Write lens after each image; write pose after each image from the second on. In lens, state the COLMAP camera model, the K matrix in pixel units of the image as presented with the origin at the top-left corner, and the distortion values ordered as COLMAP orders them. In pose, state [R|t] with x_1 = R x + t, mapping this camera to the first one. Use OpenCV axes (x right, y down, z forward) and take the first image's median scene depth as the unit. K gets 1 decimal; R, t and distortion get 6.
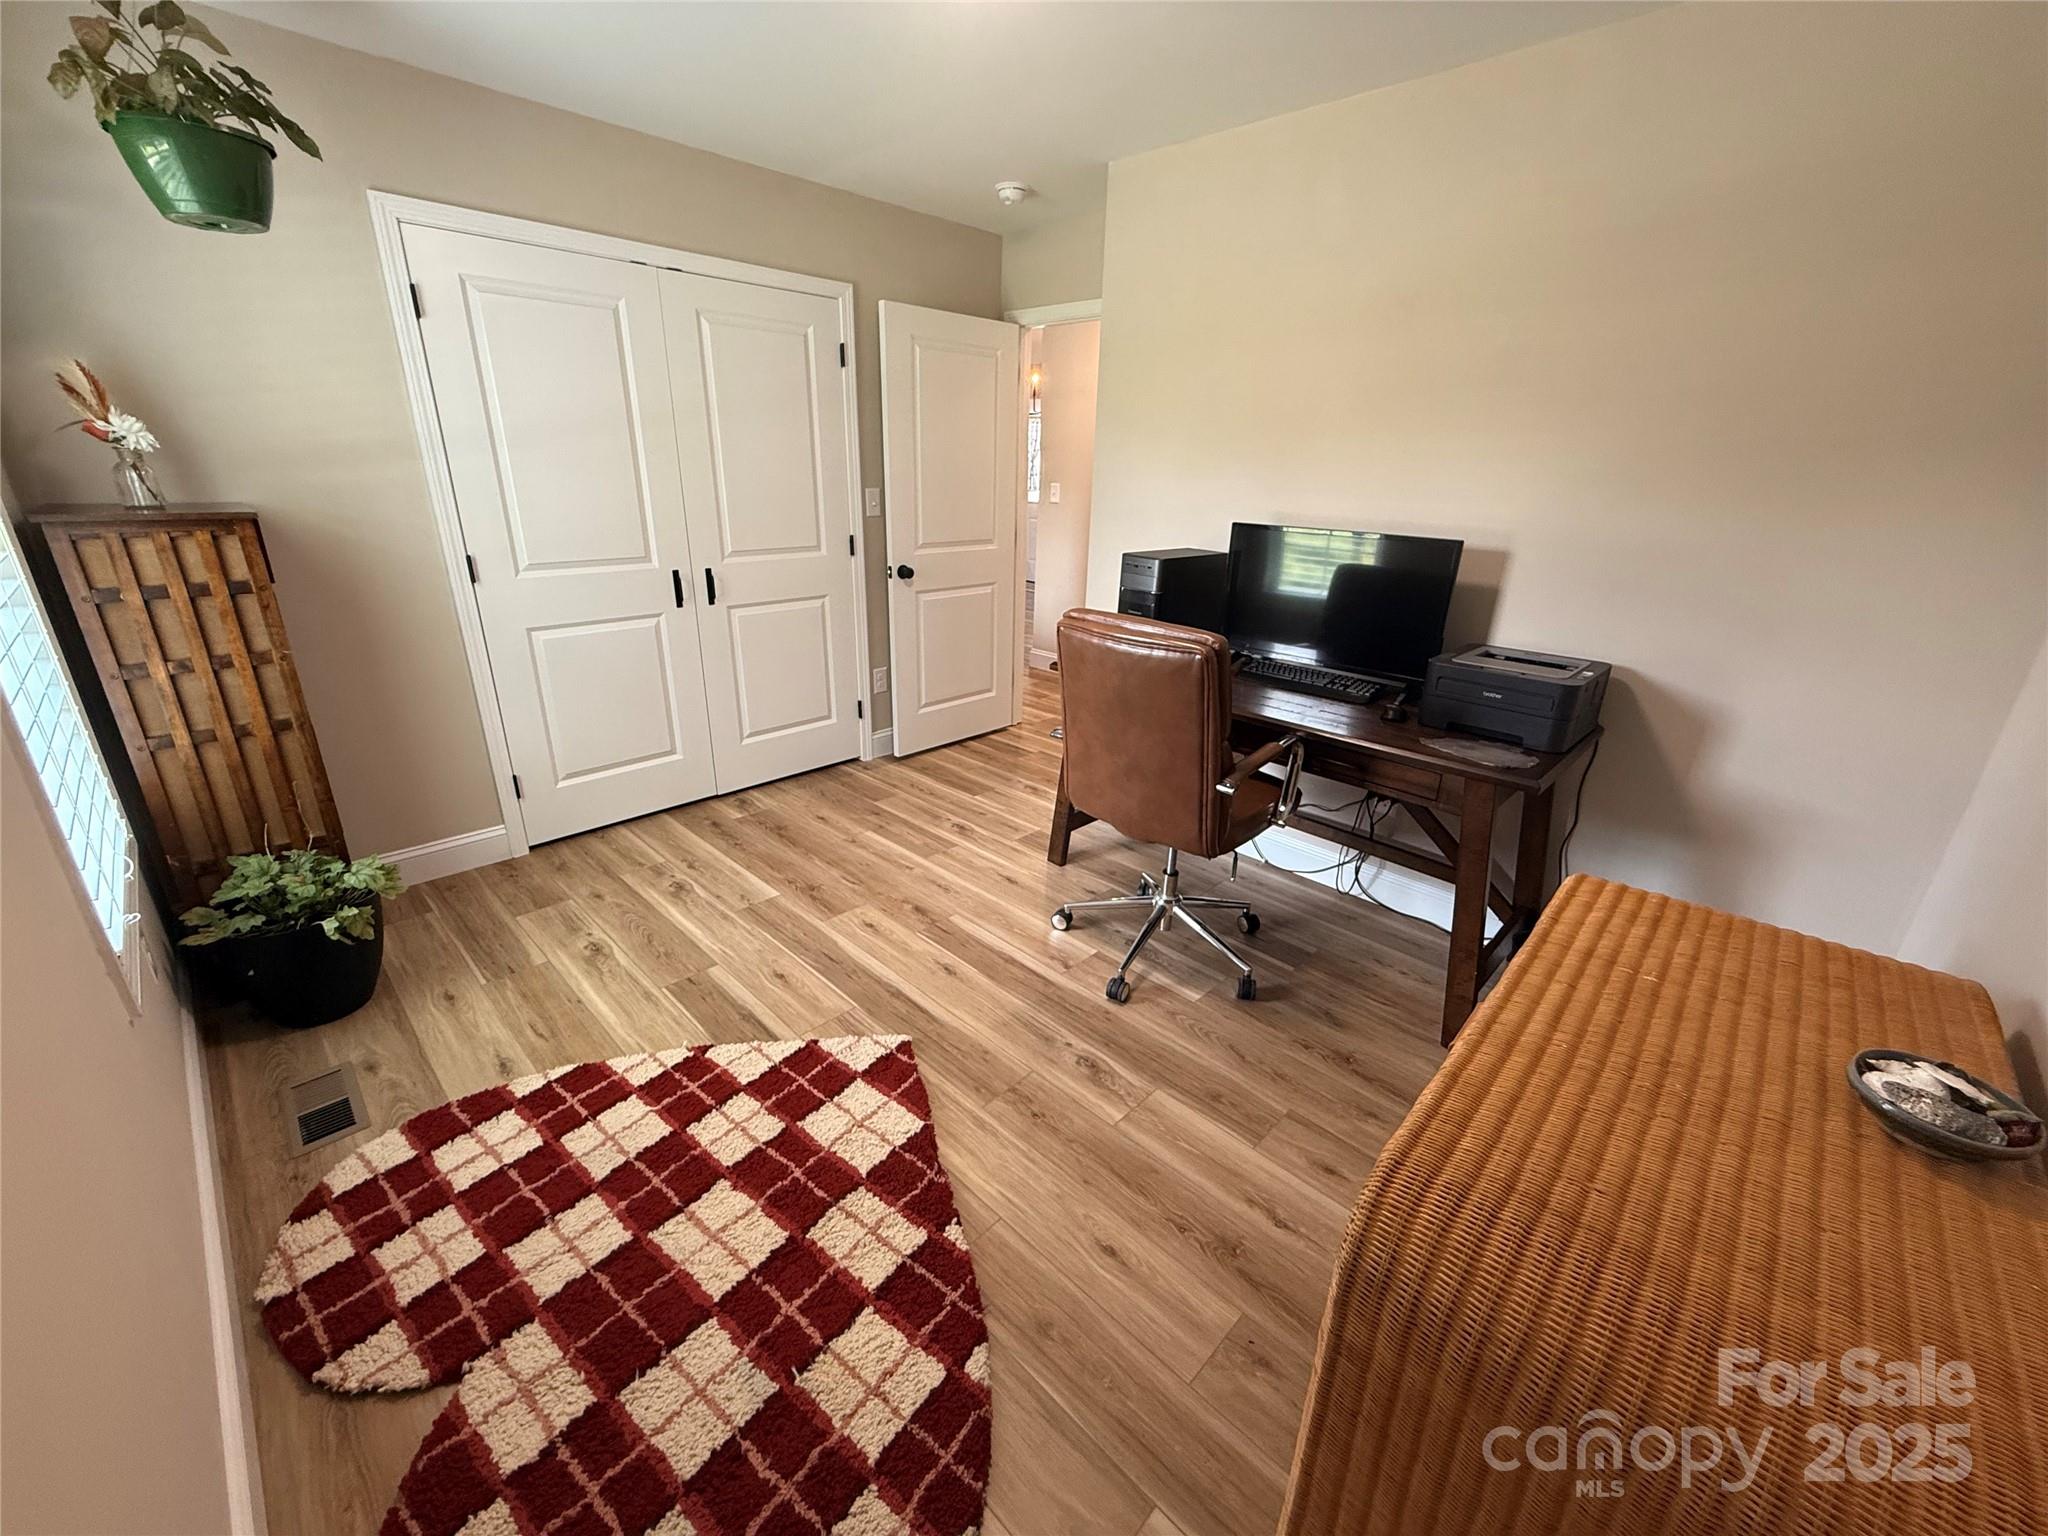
lens RADIAL K [[816.8, 0, 1021.1], [0, 816.8, 765.4], [0, 0, 1]] dist [0.000042, 0.000076]
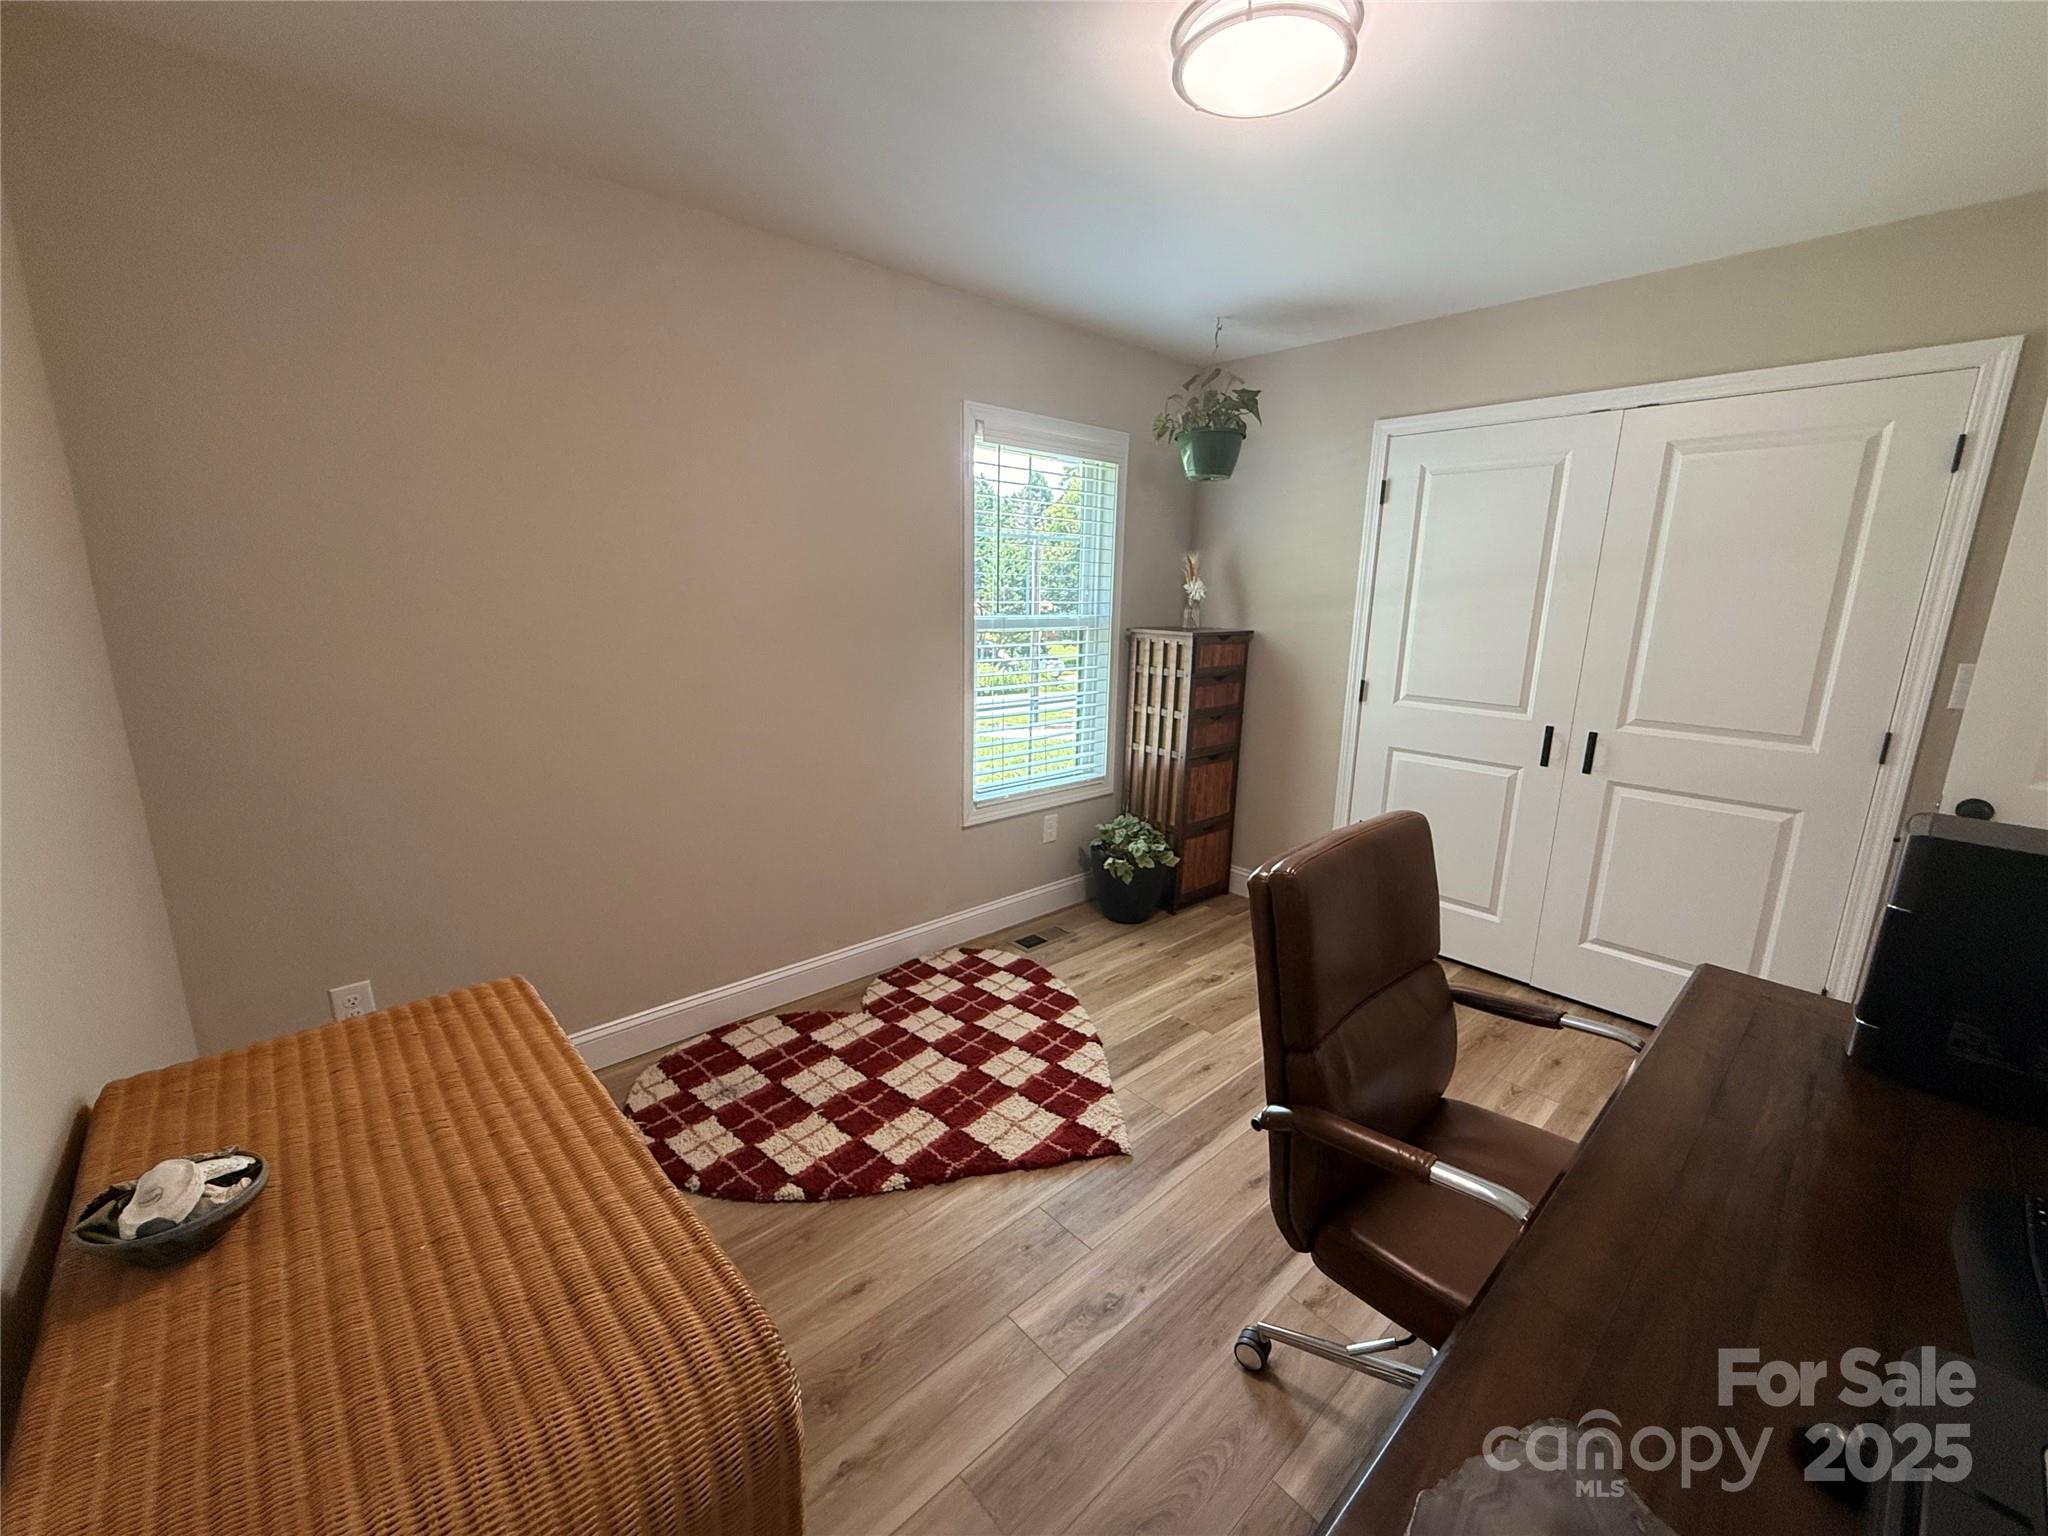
lens RADIAL K [[816.8, 0, 1021.1], [0, 816.8, 765.4], [0, 0, 1]] dist [0.000042, 0.000076]
pose [[-0.058562, 0.191282, -0.979787, 0.889616], [-0.368068, 0.908187, 0.199303, -0.288027], [0.927953, 0.372300, 0.017219, 0.801002]]
